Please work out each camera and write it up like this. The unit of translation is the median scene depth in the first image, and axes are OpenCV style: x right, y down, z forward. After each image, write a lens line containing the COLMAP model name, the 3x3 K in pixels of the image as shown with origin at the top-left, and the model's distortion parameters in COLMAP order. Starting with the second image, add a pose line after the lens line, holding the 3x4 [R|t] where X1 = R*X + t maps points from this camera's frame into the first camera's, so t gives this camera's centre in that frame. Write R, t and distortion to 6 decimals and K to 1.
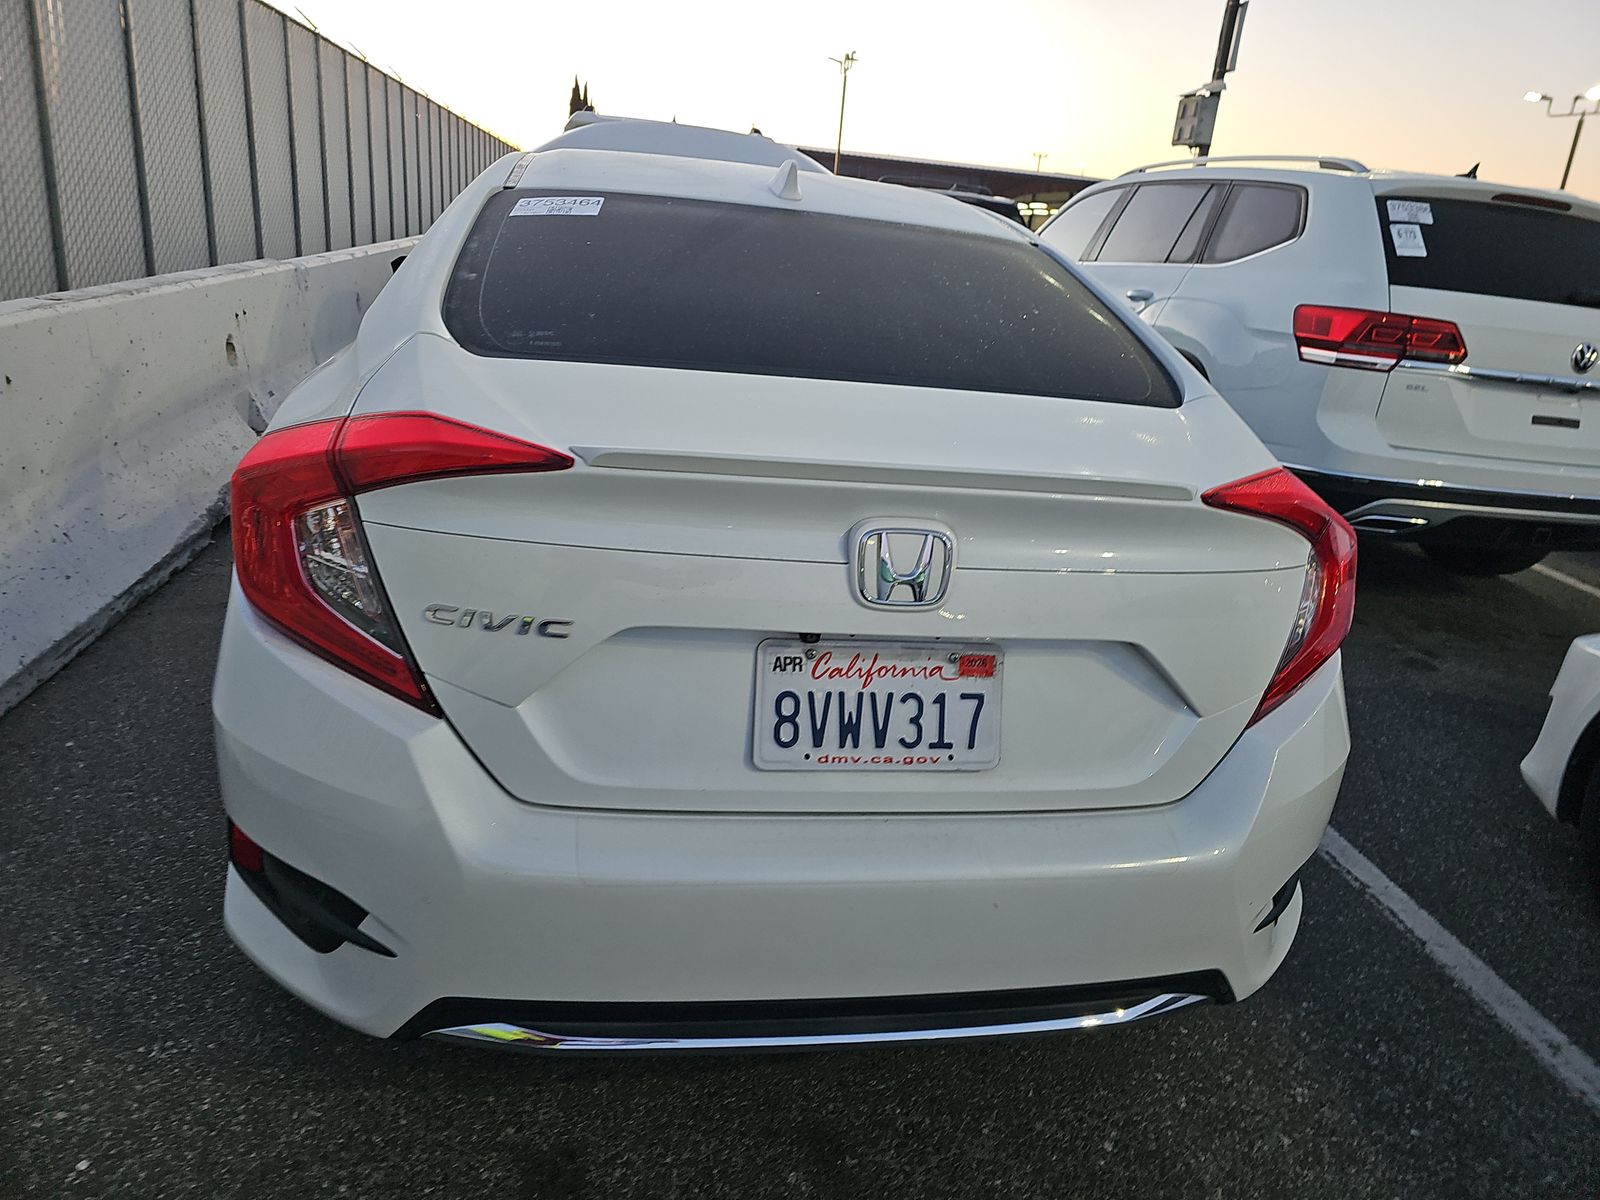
lens RADIAL K [[1059.2, 0, 794.2], [0, 1059.2, 594.6], [0, 0, 1]] dist [0.028035, -0.018902]
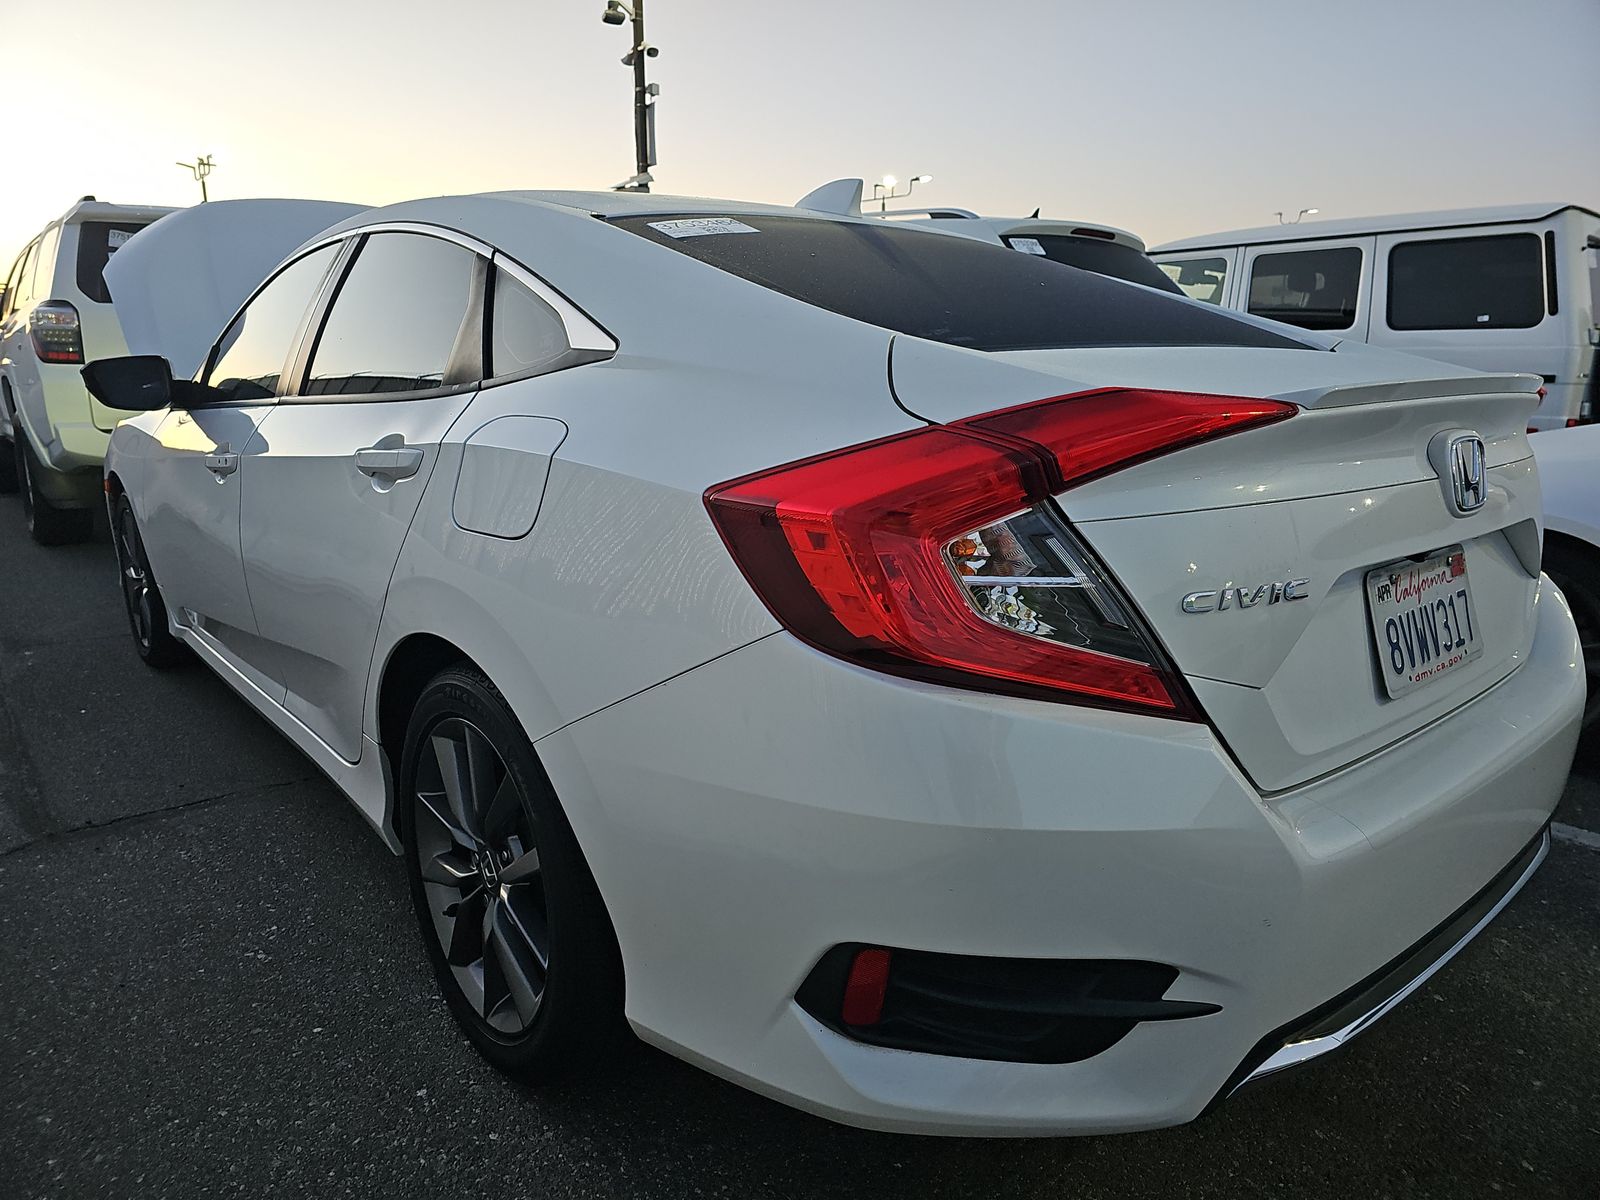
lens RADIAL K [[1059.2, 0, 796.4], [0, 1059.2, 601.3], [0, 0, 1]] dist [0.028035, -0.018902]
pose [[0.864670, -0.207601, 0.457436, -0.933583], [0.241285, 0.970327, -0.015722, -0.044961], [-0.440598, 0.123967, 0.889104, 0.325755]]
